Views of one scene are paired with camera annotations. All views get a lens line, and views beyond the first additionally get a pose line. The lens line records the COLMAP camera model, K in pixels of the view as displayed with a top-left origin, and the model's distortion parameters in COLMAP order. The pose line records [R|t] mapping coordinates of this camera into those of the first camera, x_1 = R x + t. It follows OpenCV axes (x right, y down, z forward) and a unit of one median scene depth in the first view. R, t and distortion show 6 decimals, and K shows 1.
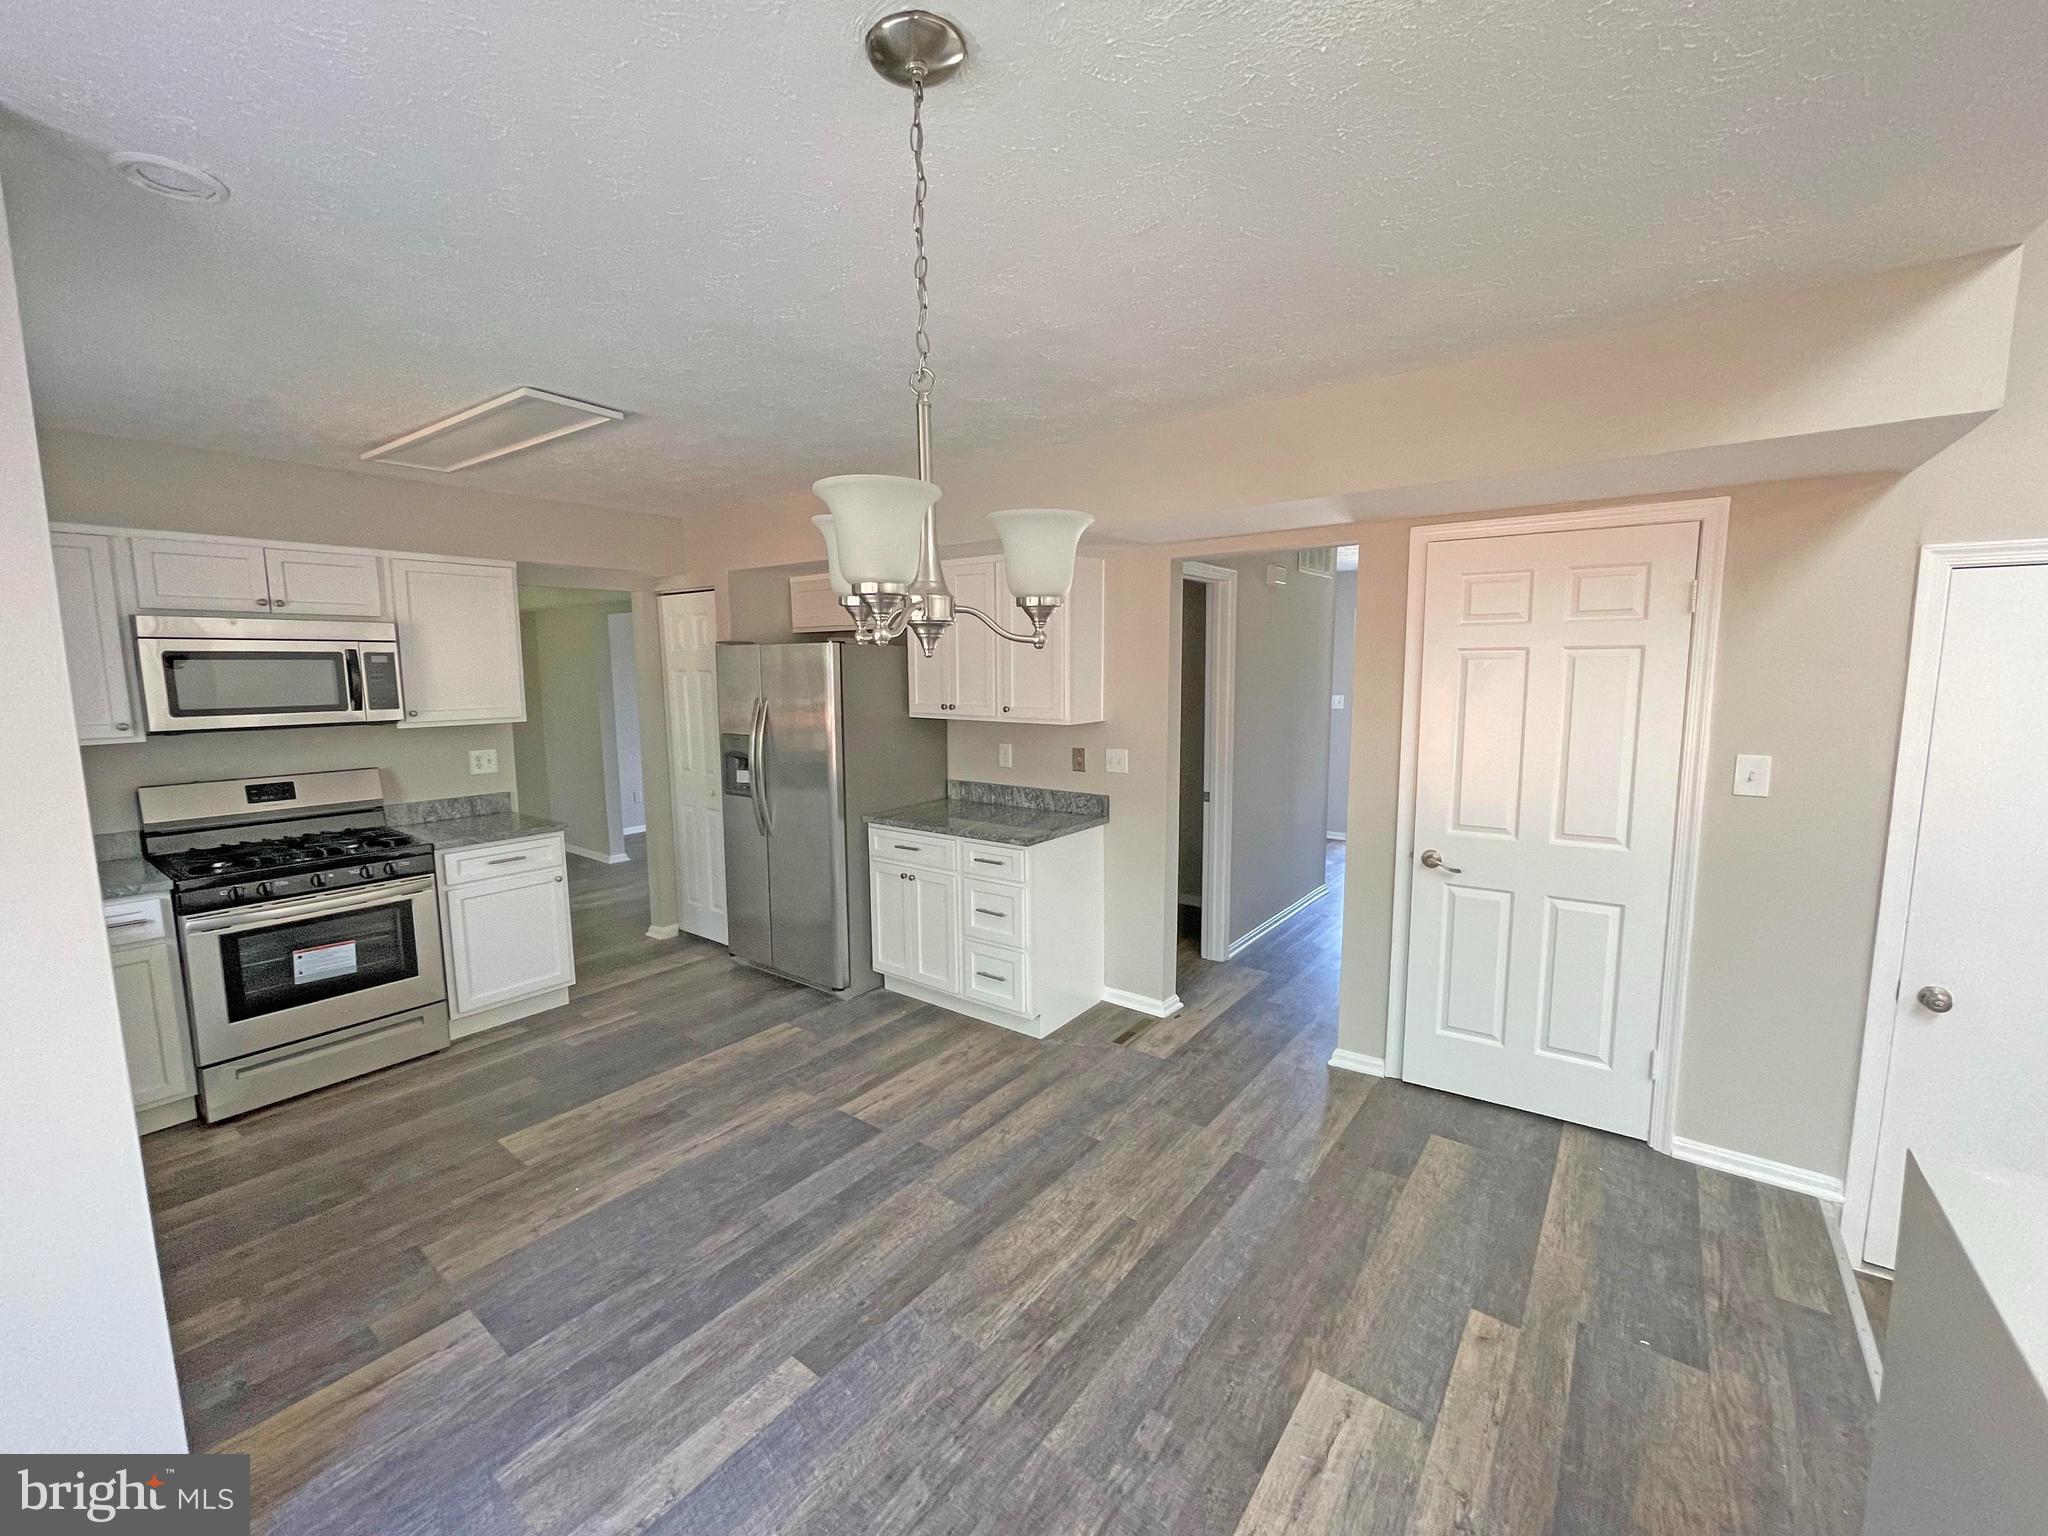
lens RADIAL K [[829.9, 0, 1012.7], [0, 829.9, 764.9], [0, 0, 1]] dist [0.000376, 0.000645]
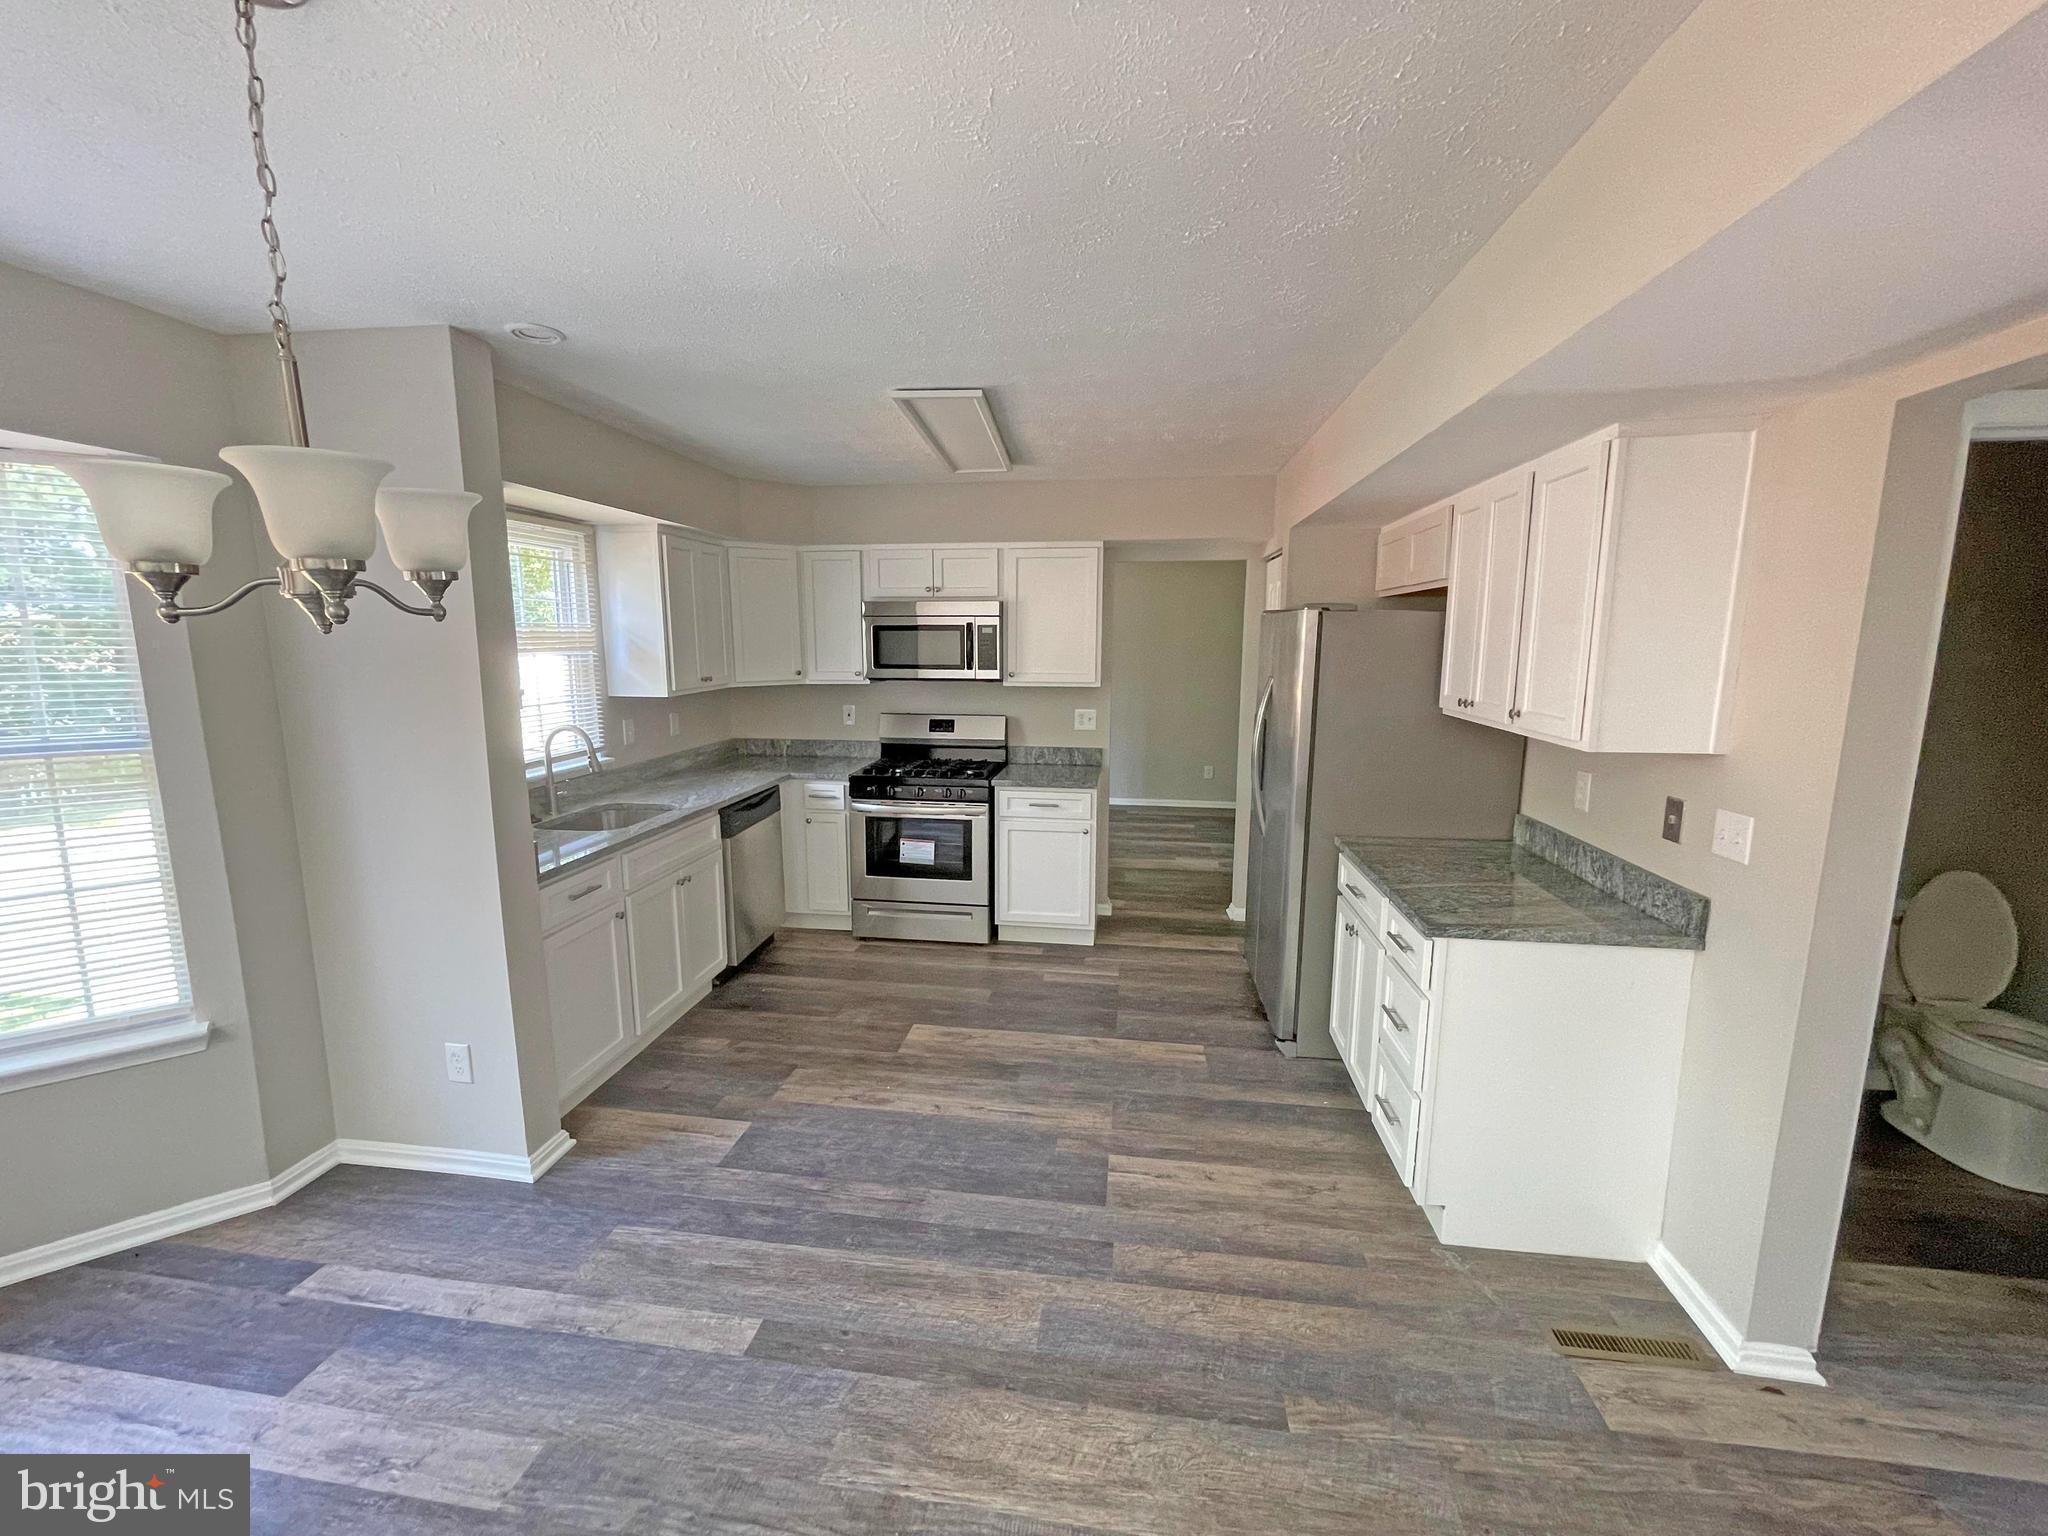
lens RADIAL K [[829.9, 0, 1023.7], [0, 829.9, 765.2], [0, 0, 1]] dist [0.000376, 0.000645]
pose [[0.495654, 0.142327, -0.856779, 0.391112], [-0.111598, 0.988741, 0.099688, -0.057289], [0.861321, 0.046204, 0.505956, 0.426679]]
